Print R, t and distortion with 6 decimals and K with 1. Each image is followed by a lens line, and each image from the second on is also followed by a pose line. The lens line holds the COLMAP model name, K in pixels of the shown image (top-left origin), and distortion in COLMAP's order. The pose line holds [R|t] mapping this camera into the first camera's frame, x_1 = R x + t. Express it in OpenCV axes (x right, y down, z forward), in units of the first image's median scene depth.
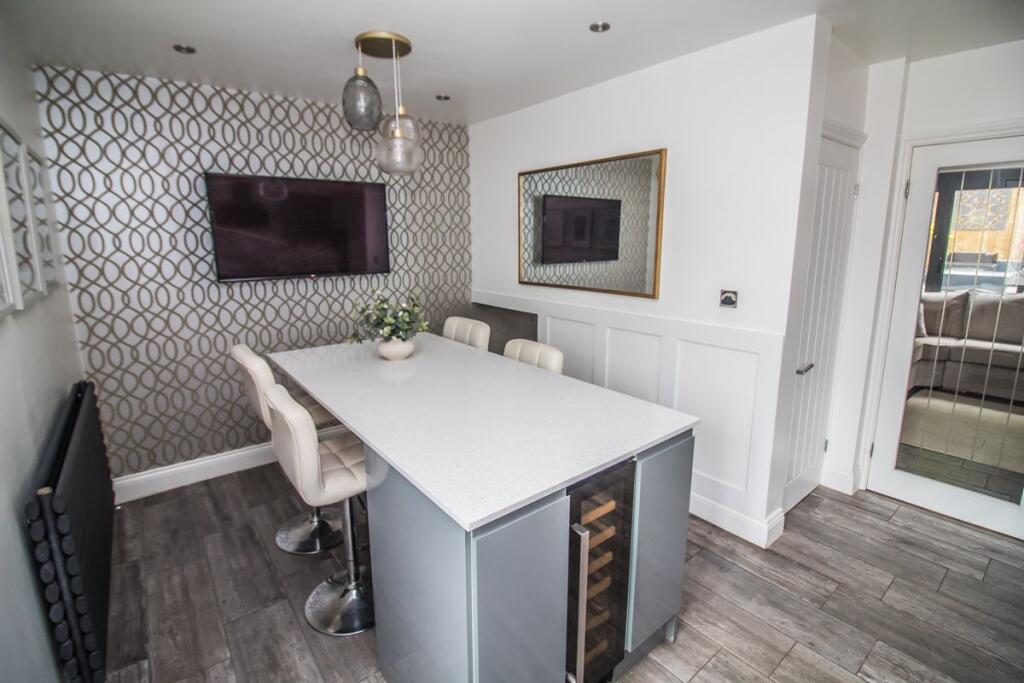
lens RADIAL K [[471.7, 0, 510.1], [0, 471.7, 327.0], [0, 0, 1]] dist [0.001469, -0.014023]
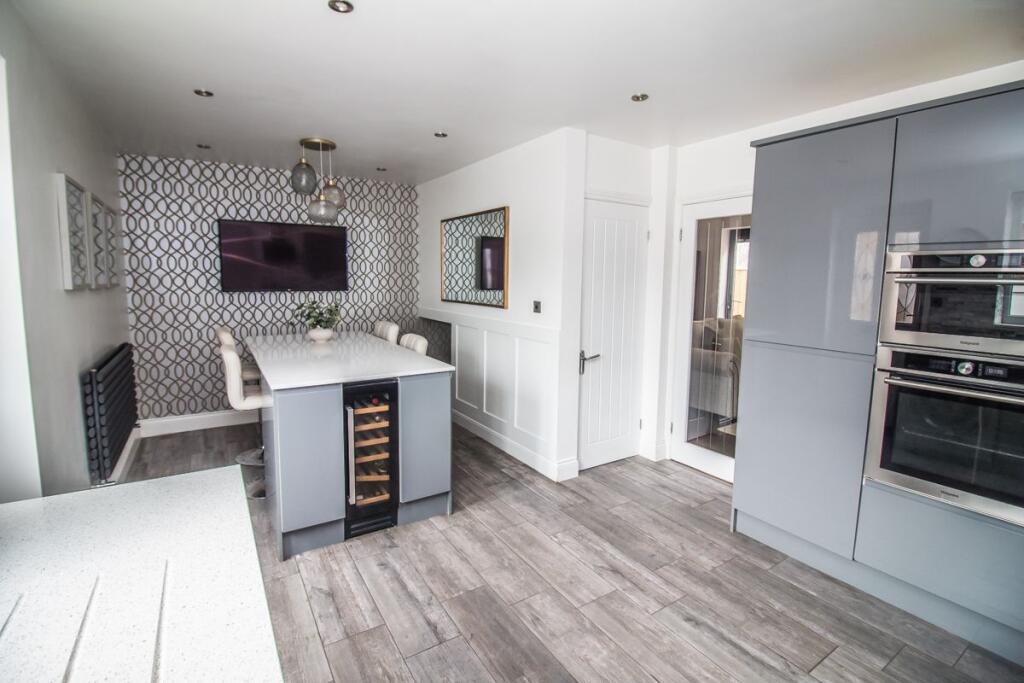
lens RADIAL K [[471.7, 0, 510.1], [0, 471.7, 327.0], [0, 0, 1]] dist [0.001469, -0.014023]
pose [[0.994843, 0.030375, -0.096776, 0.467576], [-0.038219, 0.996041, -0.080257, 0.110528], [0.093955, 0.083542, 0.992065, -0.411670]]
